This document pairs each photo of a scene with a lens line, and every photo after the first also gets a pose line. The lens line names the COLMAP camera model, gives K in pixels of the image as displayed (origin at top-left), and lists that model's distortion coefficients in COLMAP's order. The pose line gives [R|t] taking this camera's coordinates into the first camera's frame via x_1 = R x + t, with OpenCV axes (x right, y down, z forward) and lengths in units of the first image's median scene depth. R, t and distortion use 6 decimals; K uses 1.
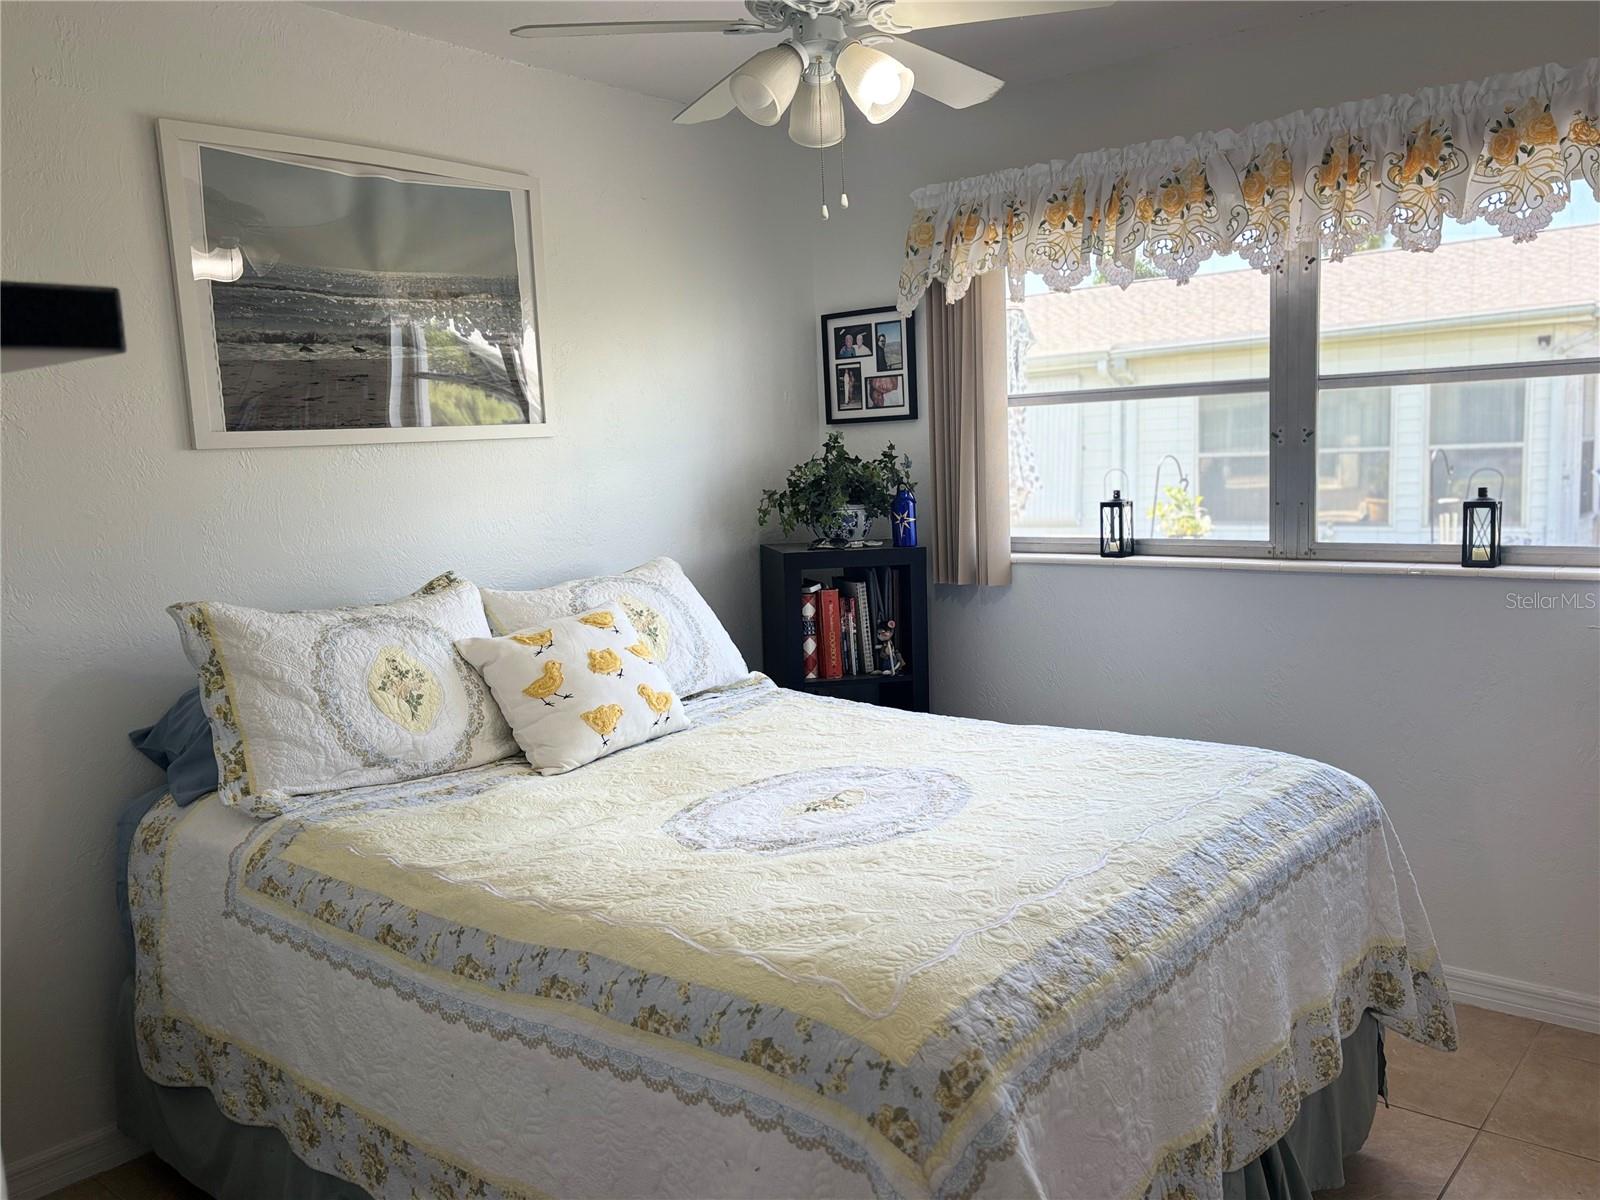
lens RADIAL K [[1301.2, 0, 801.3], [0, 1301.2, 602.6], [0, 0, 1]] dist [-0.009863, -0.005210]
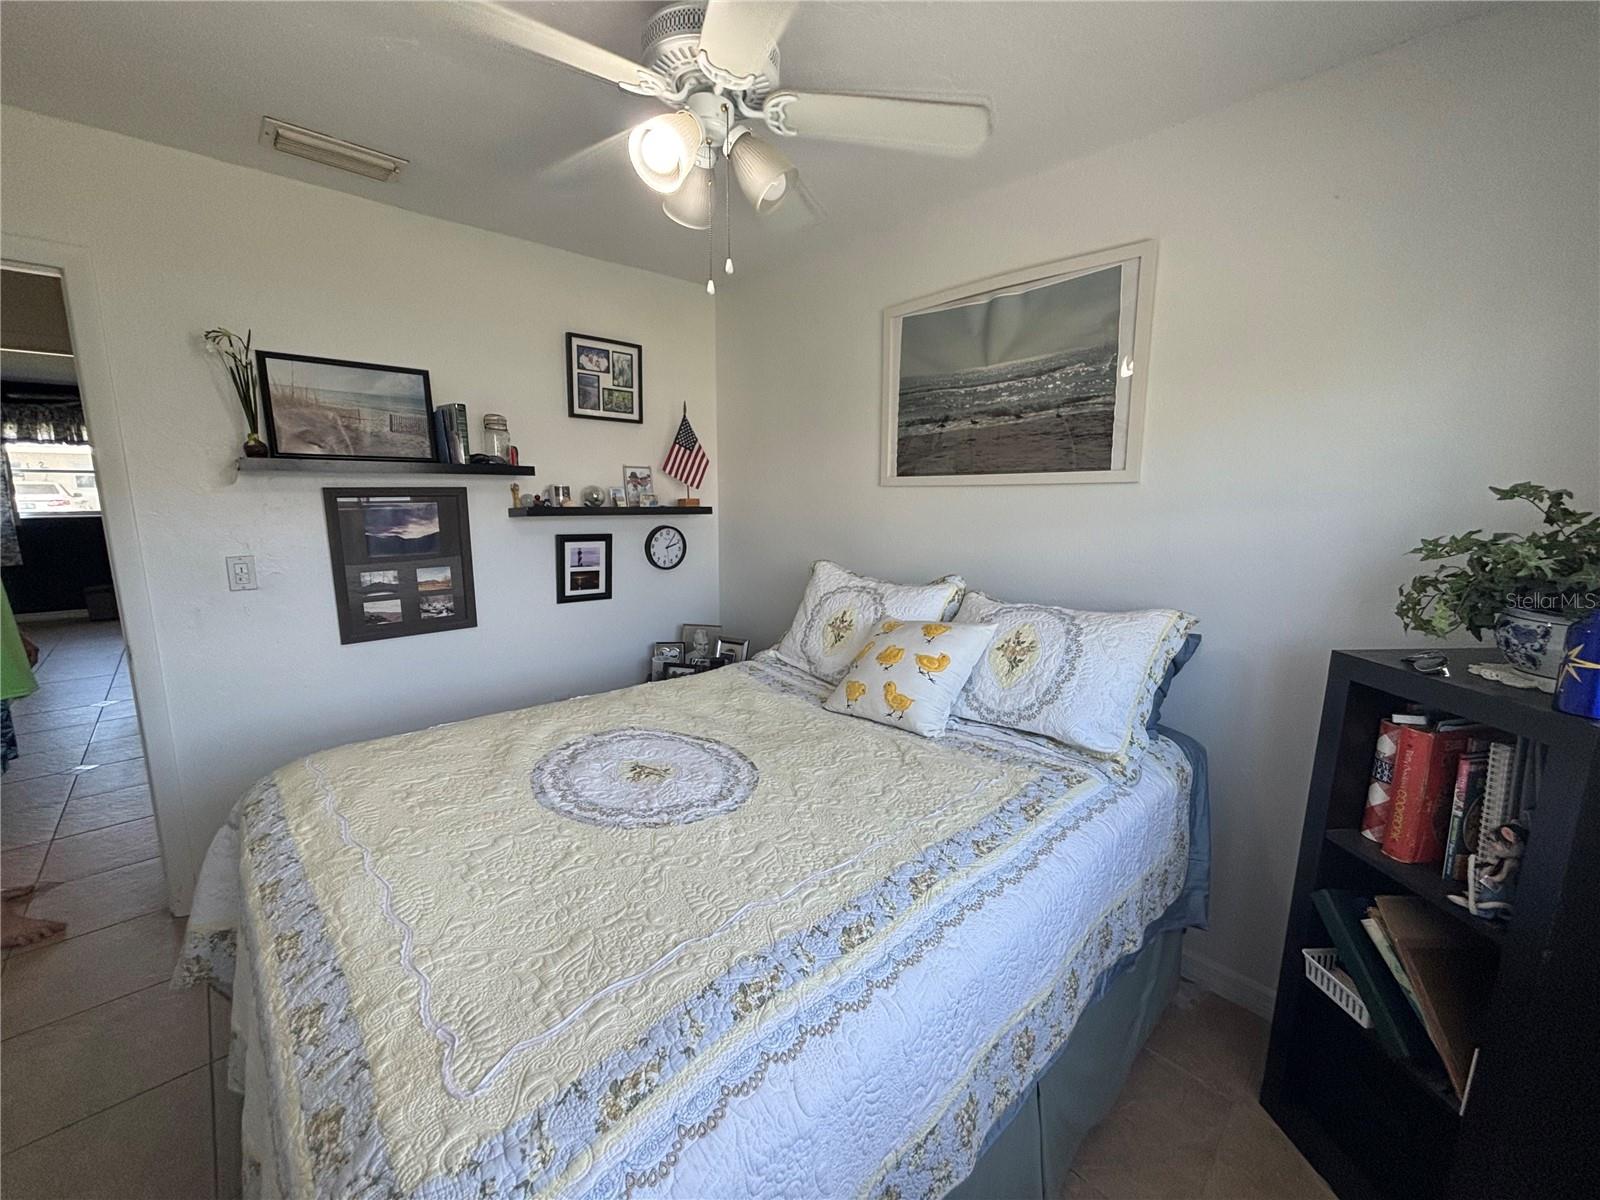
lens RADIAL K [[638.9, 0, 804.0], [0, 638.9, 594.0], [0, 0, 1]] dist [0.001786, -0.001370]
pose [[-0.121309, 0.202086, -0.971826, 0.461953], [-0.120112, 0.968874, 0.216466, -0.140919], [0.985321, 0.142987, -0.093260, 0.921636]]
